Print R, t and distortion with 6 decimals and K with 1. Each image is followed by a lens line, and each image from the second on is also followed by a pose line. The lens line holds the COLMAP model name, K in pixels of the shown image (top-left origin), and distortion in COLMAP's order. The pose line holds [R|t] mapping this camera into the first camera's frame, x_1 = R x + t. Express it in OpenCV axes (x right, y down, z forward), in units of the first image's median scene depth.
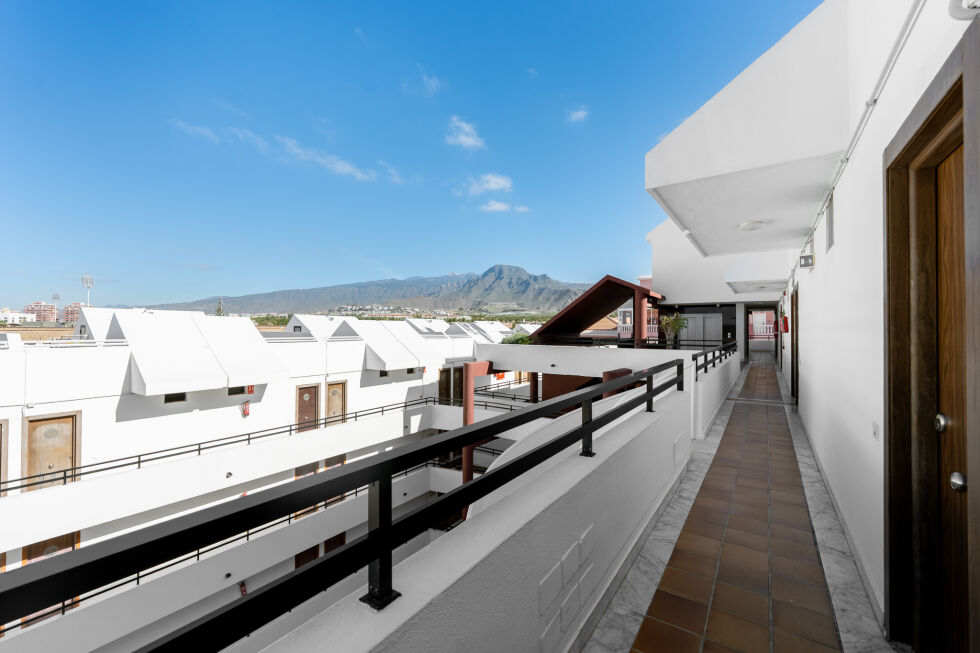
lens RADIAL K [[397.5, 0, 490.0], [0, 397.5, 326.5], [0, 0, 1]] dist [0.000280, 0.000032]
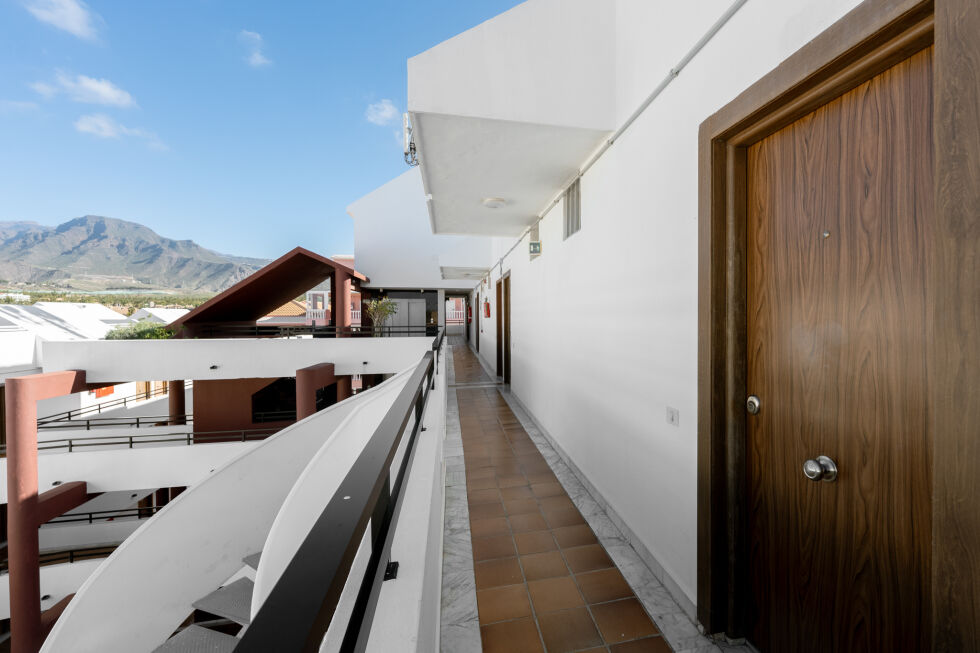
lens RADIAL K [[365.9, 0, 492.3], [0, 365.9, 322.5], [0, 0, 1]] dist [-0.000815, -0.000211]
pose [[0.662526, -0.016776, 0.748851, 0.002614], [-0.001139, 0.999725, 0.023404, 0.003396], [-0.749038, -0.016359, 0.662325, 0.204526]]
